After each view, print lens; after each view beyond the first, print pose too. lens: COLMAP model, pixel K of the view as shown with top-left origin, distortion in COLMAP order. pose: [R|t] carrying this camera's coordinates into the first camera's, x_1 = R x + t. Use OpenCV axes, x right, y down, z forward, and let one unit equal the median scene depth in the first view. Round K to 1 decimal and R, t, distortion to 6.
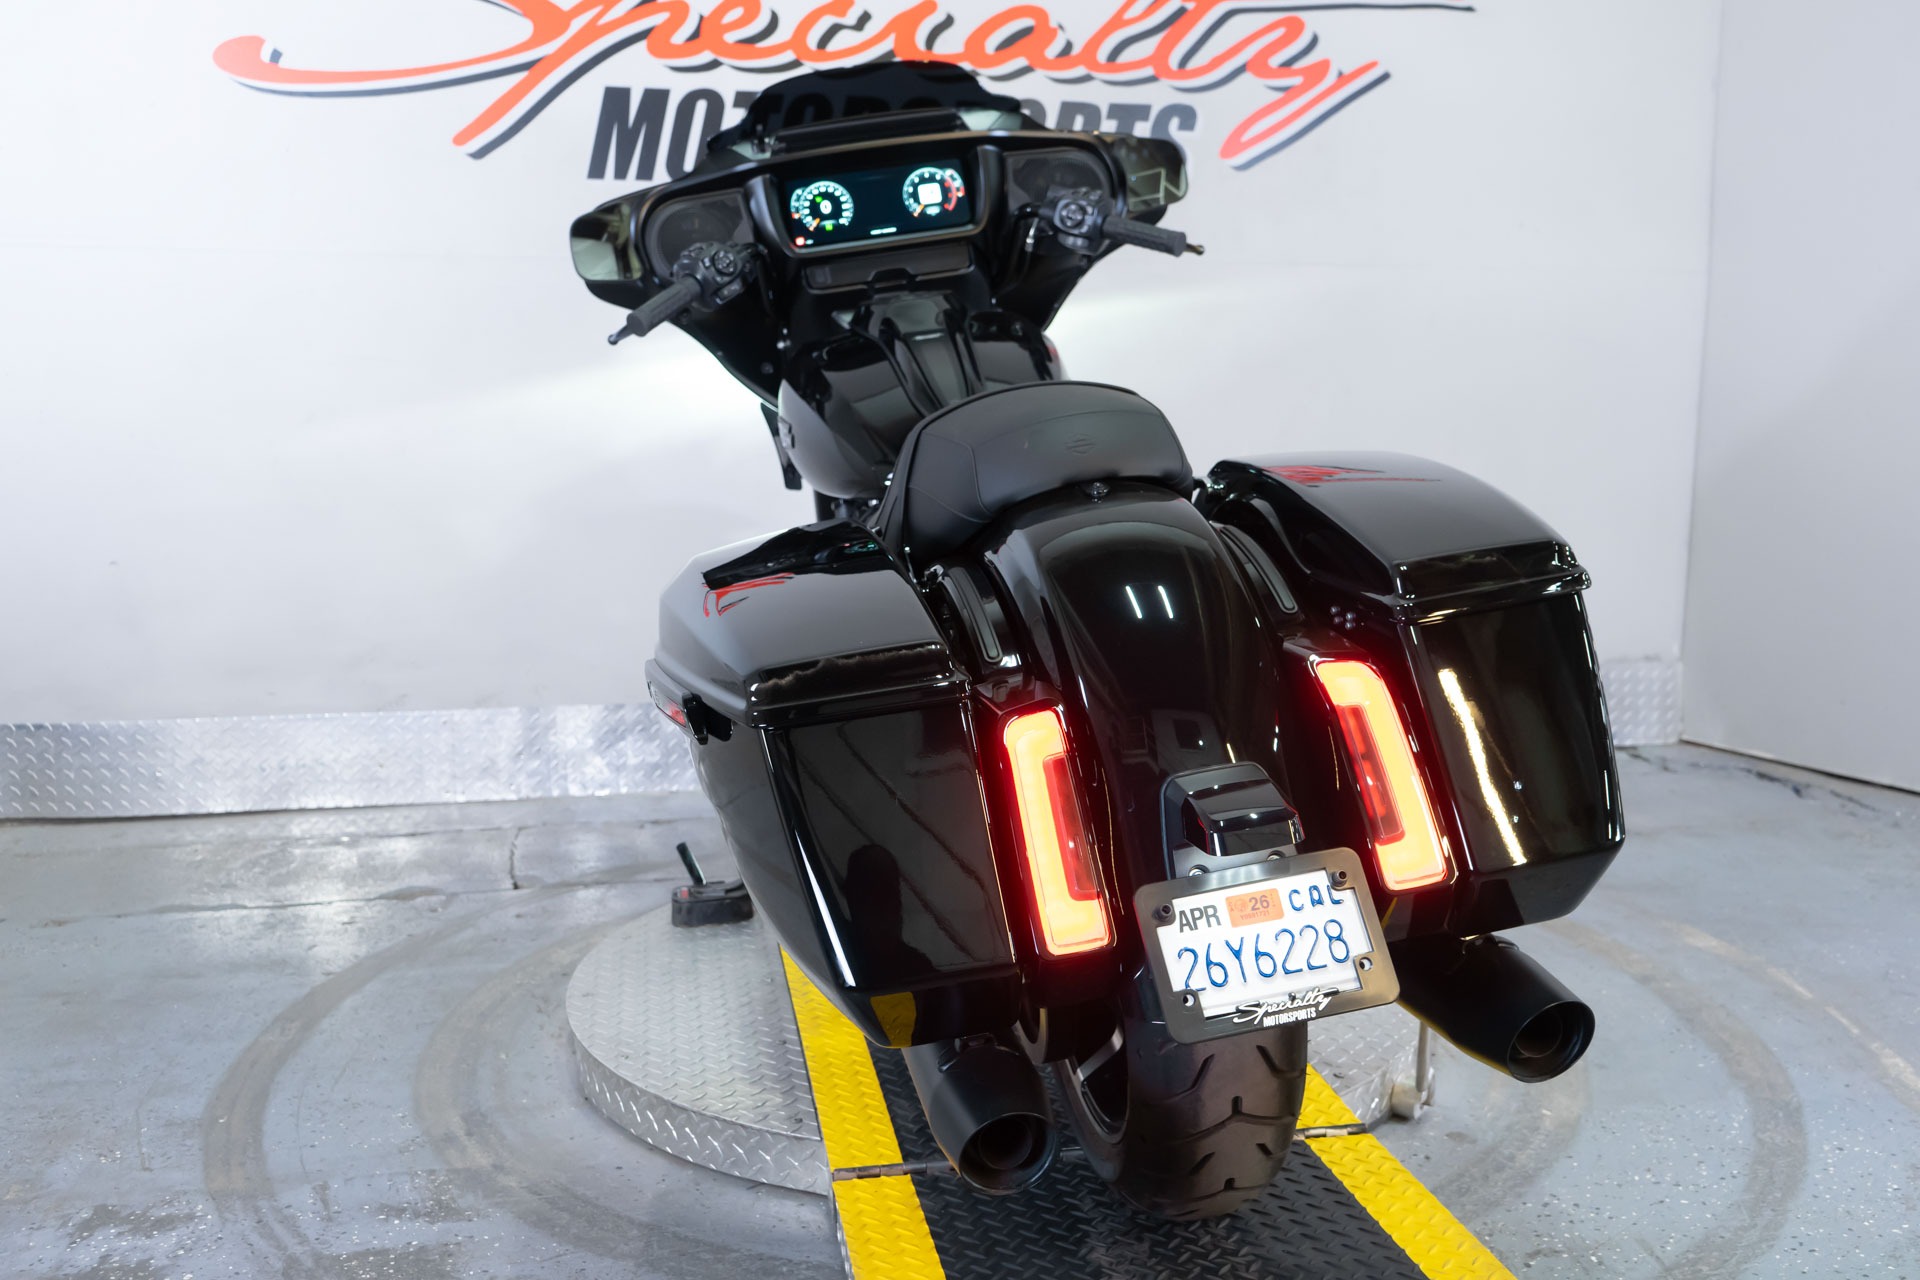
lens RADIAL K [[1835.9, 0, 969.4], [0, 1835.9, 645.9], [0, 0, 1]] dist [0.002353, 0.000000]
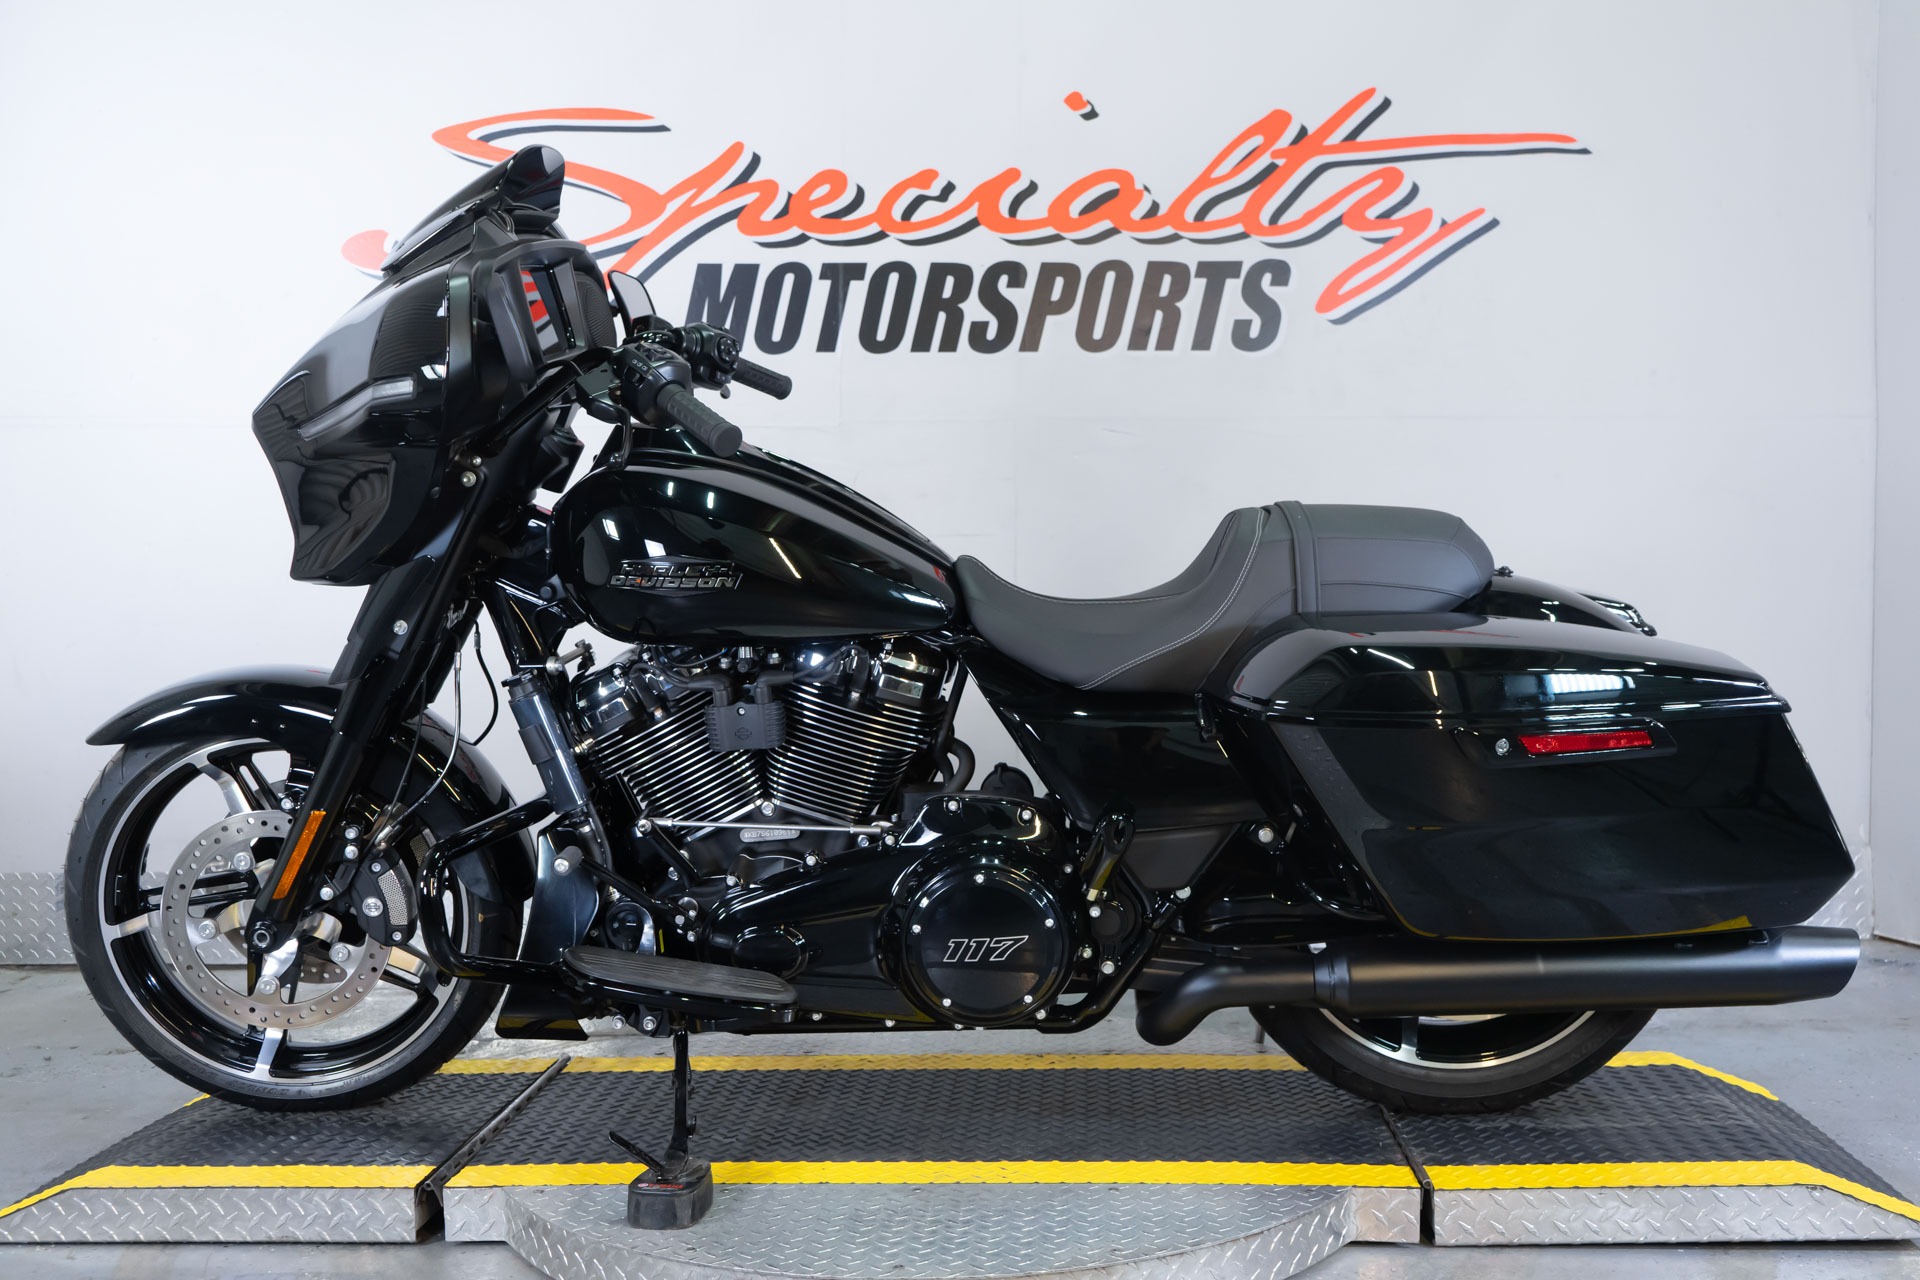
lens RADIAL K [[1941.7, 0, 962.9], [0, 1941.7, 640.2], [0, 0, 1]] dist [0.011221, 0.000000]
pose [[0.982461, -0.004058, -0.186425, 0.157642], [-0.018338, 0.992815, -0.118249, 0.034716], [0.185566, 0.119593, 0.975327, -0.018085]]
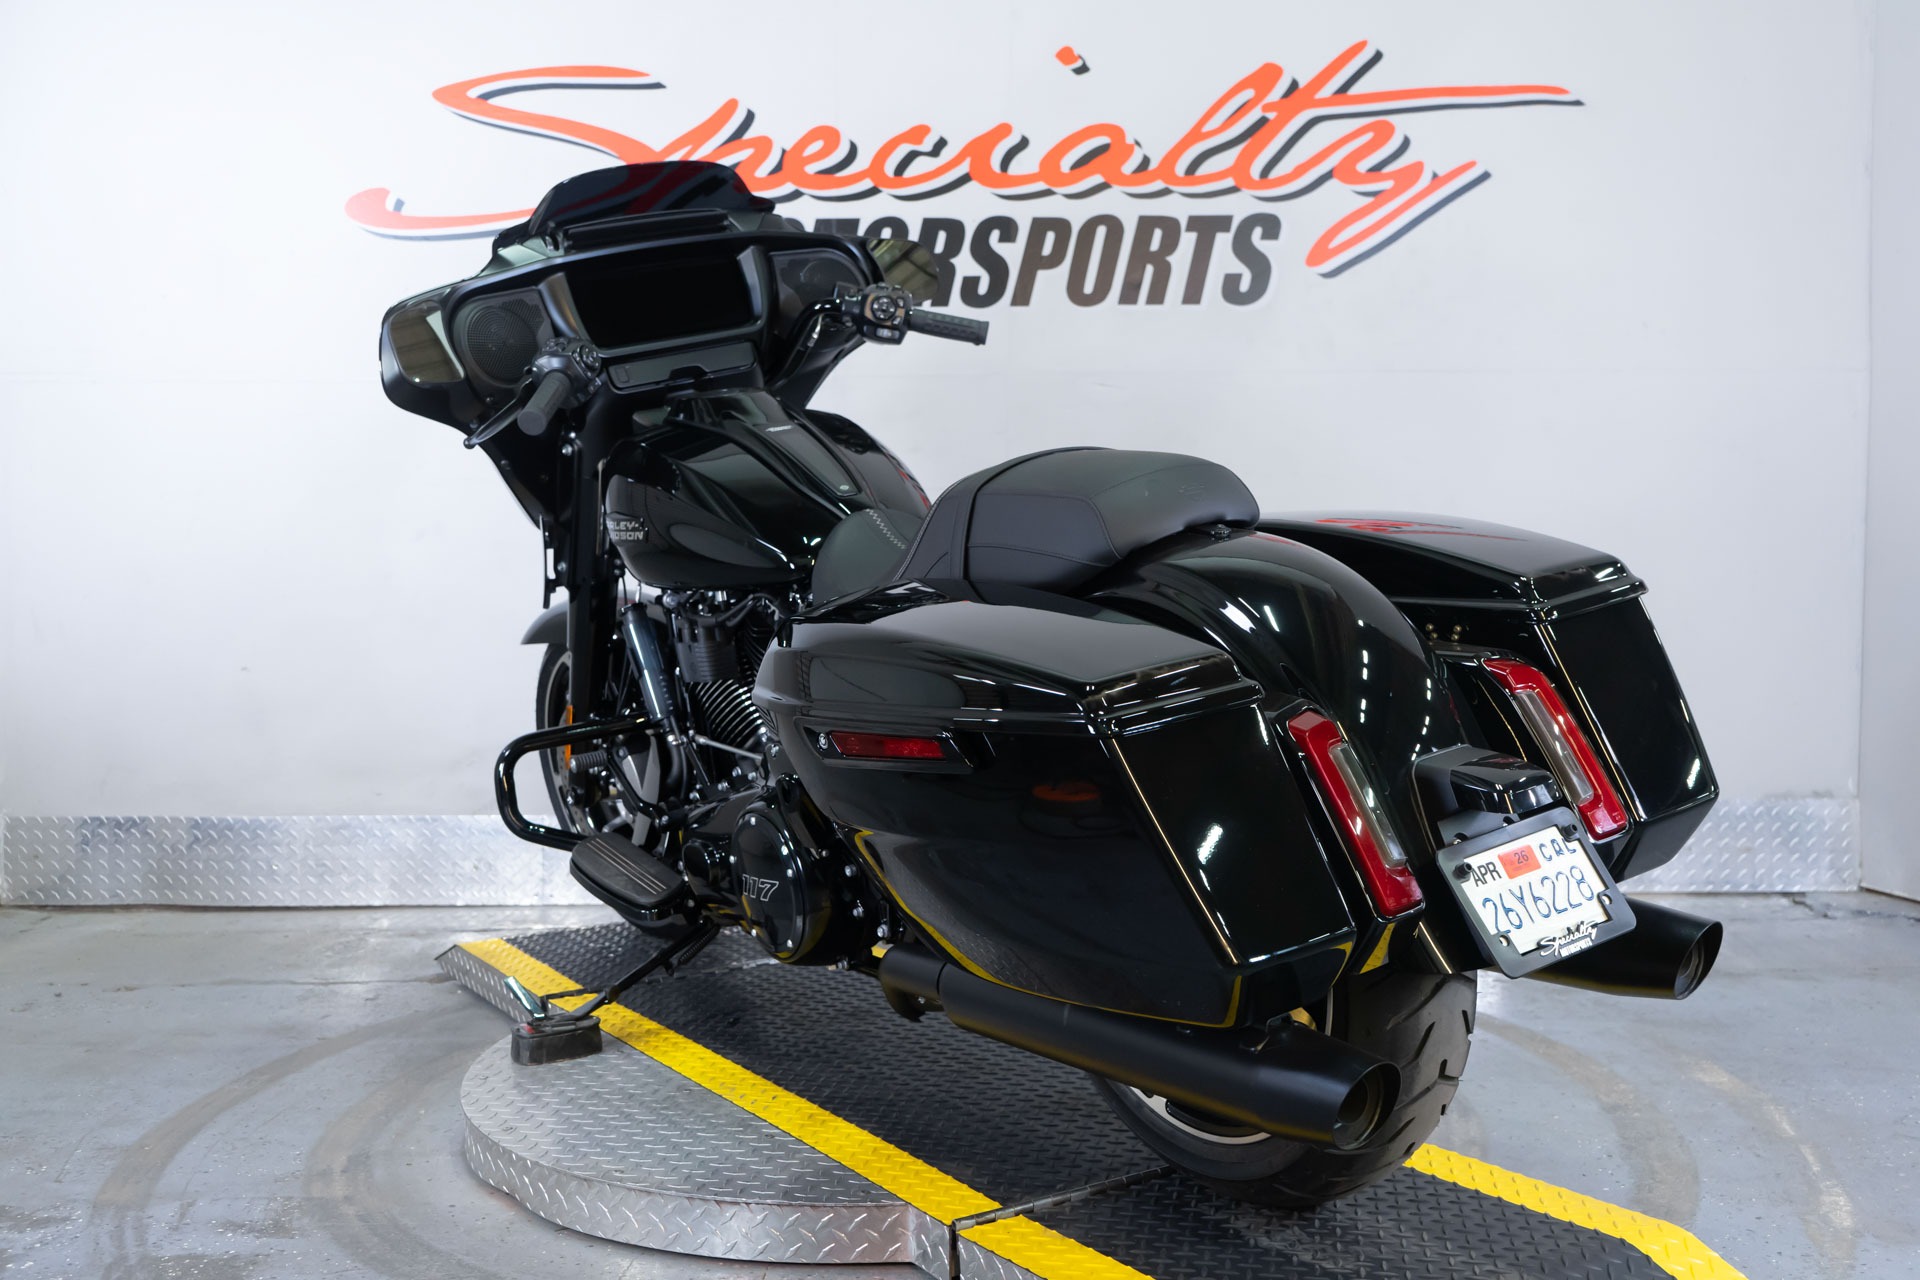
lens RADIAL K [[1941.7, 0, 958.8], [0, 1941.7, 642.8], [0, 0, 1]] dist [0.011221, 0.000000]
pose [[0.976627, 0.002683, -0.214924, 0.195782], [-0.023056, 0.995460, -0.092344, 0.036493], [0.213701, 0.095141, 0.972255, -0.026324]]
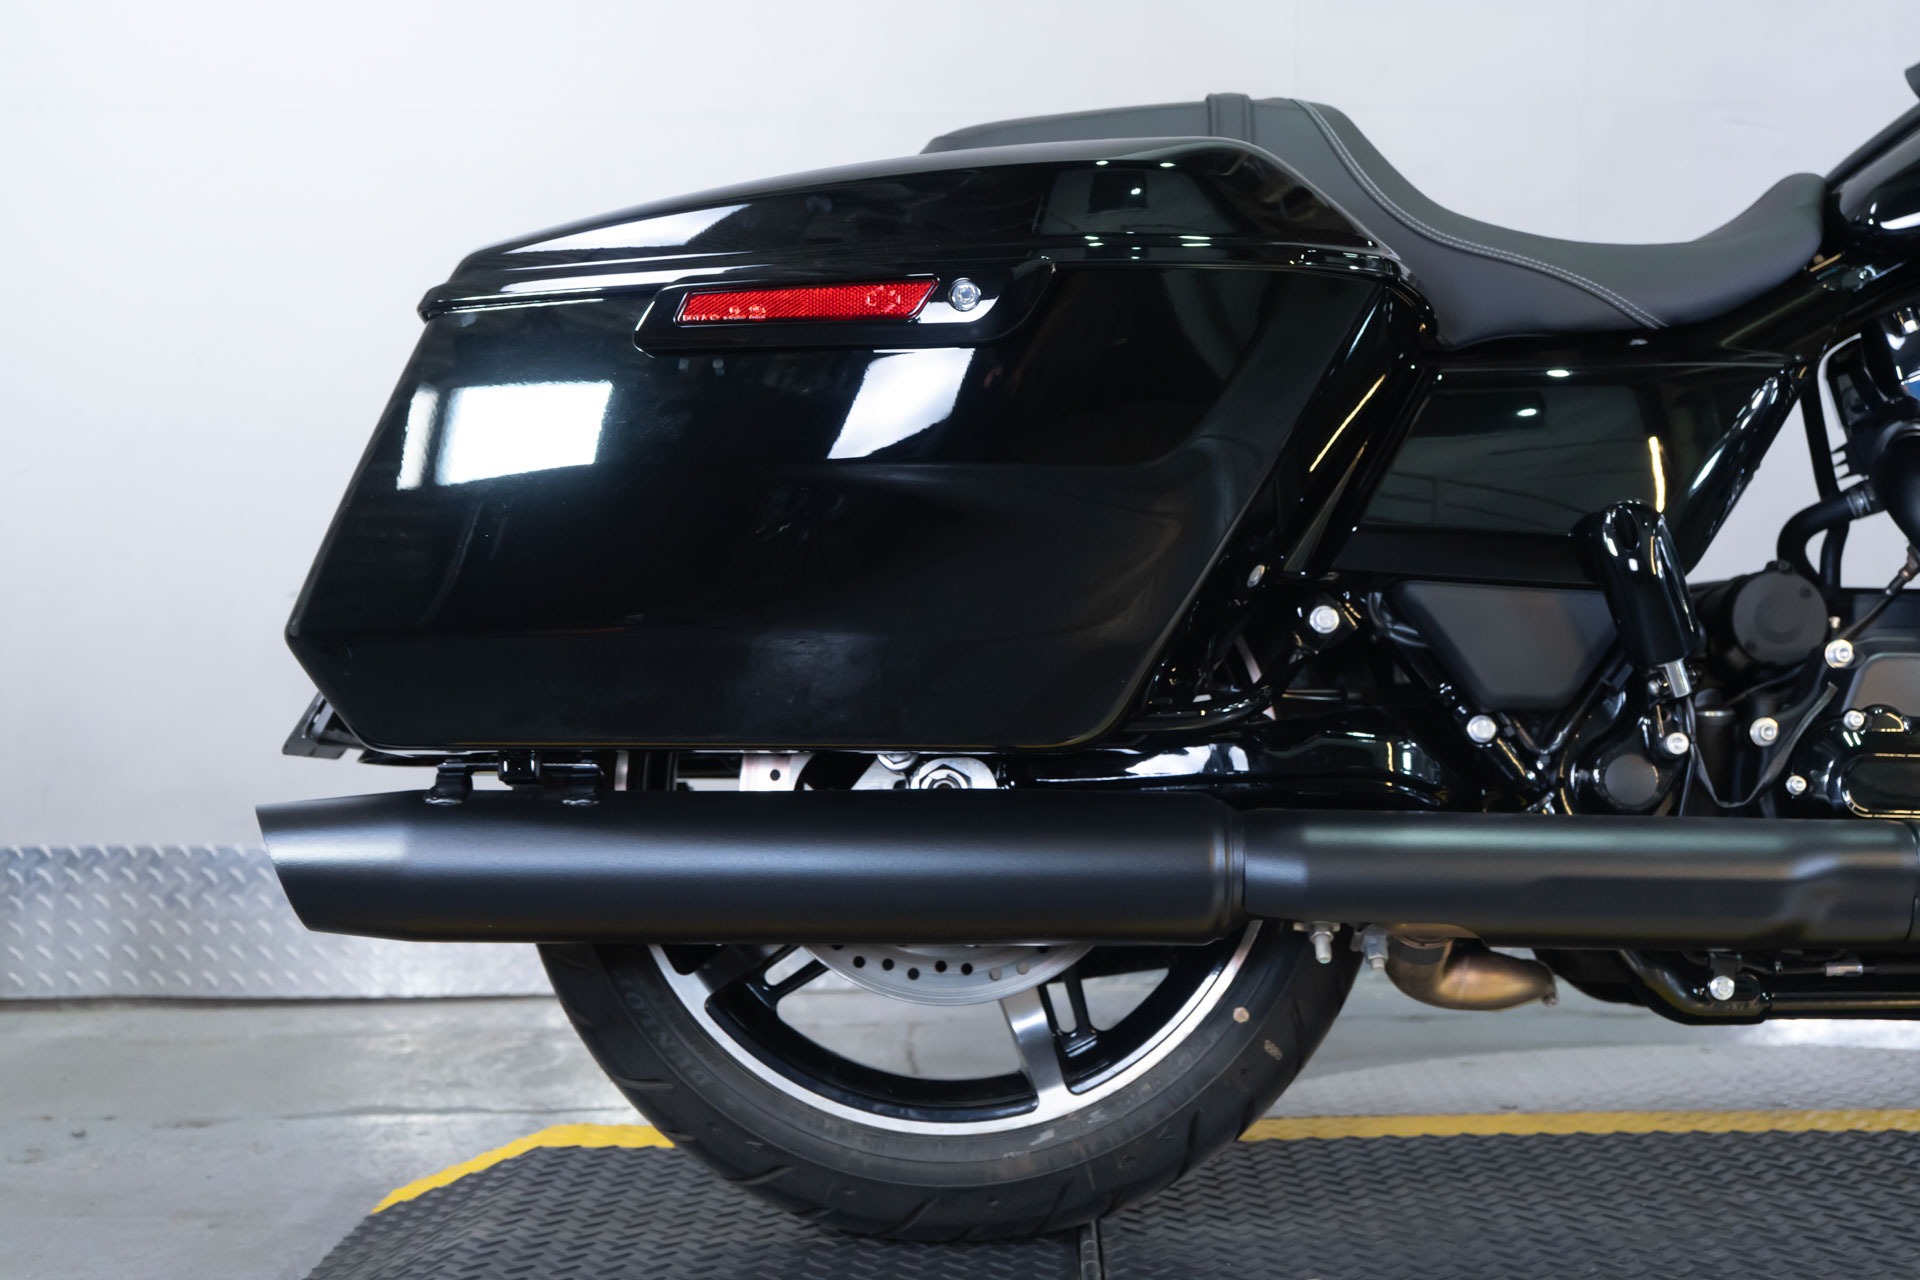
lens RADIAL K [[2602.8, 0, 954.0], [0, 2602.8, 639.3], [0, 0, 1]] dist [0.037842, 0.000000]
pose [[0.986838, -0.004009, -0.161661, -0.092950], [-0.016379, 0.992073, -0.124589, 0.081971], [0.160879, 0.125597, 0.978950, 0.149051]]
